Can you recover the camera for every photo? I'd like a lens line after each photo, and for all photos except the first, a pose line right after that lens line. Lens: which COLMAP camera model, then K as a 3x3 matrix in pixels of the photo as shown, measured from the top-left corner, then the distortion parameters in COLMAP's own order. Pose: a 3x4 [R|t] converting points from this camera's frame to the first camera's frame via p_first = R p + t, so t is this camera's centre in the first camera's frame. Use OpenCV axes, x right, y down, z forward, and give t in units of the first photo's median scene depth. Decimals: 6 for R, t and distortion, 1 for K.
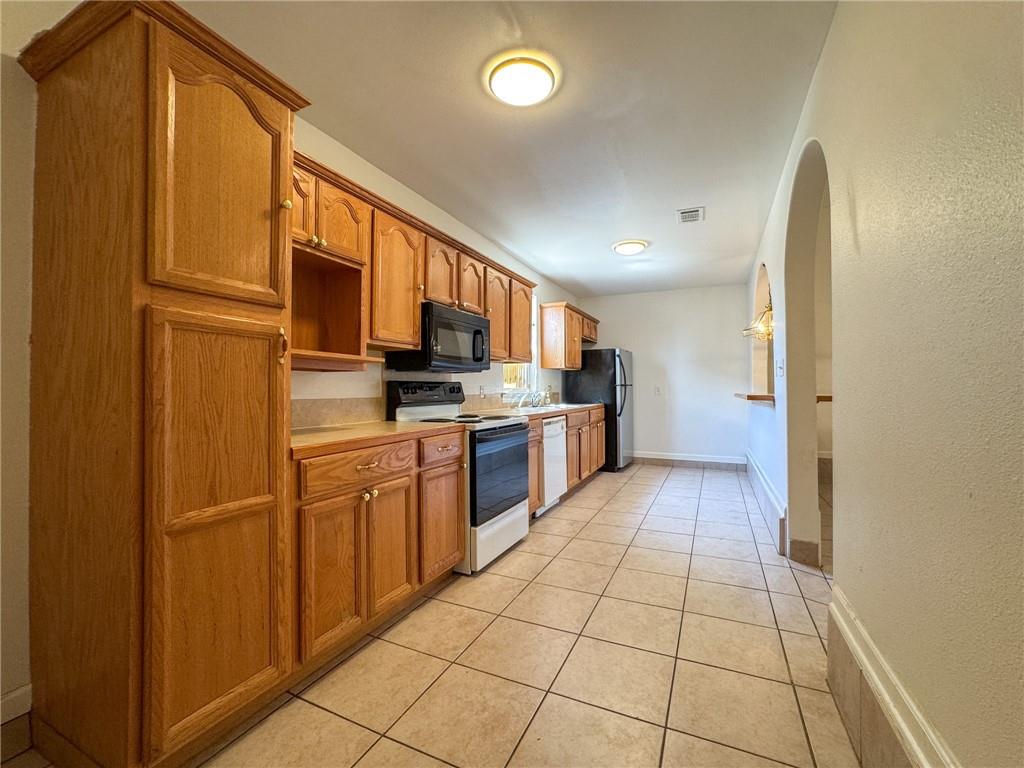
lens RADIAL K [[420.8, 0, 511.8], [0, 420.8, 388.1], [0, 0, 1]] dist [-0.009432, 0.003951]
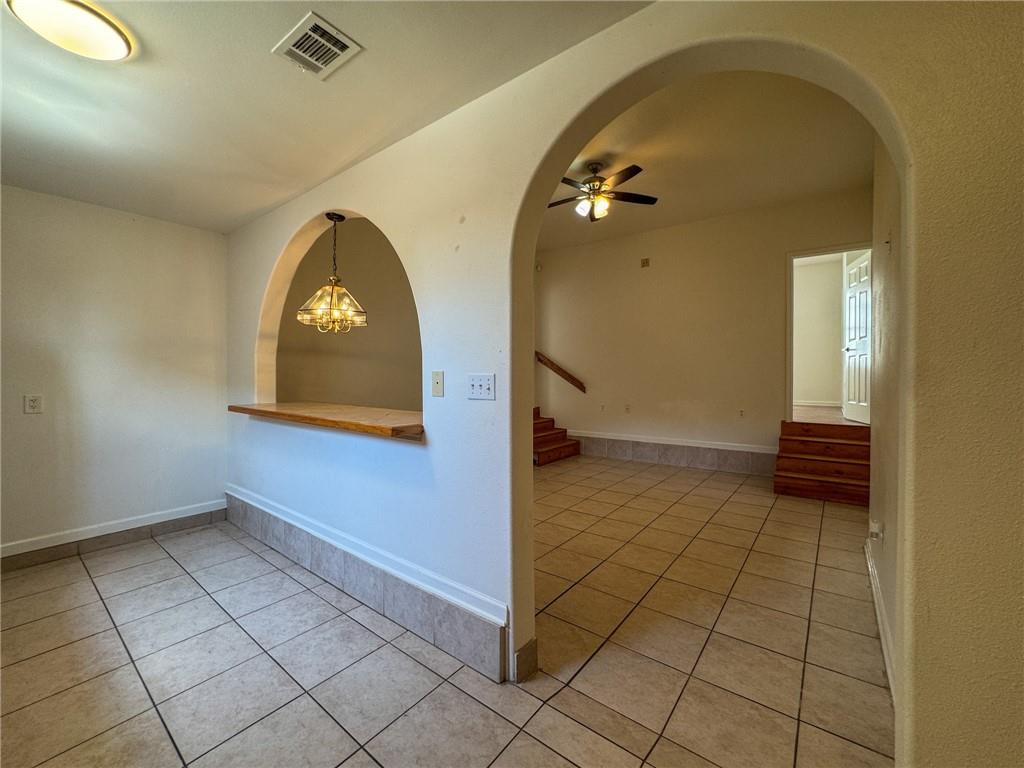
lens RADIAL K [[420.8, 0, 516.7], [0, 420.8, 382.9], [0, 0, 1]] dist [-0.009432, 0.003951]
pose [[0.217302, -0.013370, 0.976013, 0.021579], [-0.013253, 0.999774, 0.016646, -0.051968], [-0.976014, -0.016552, 0.217076, 0.609133]]
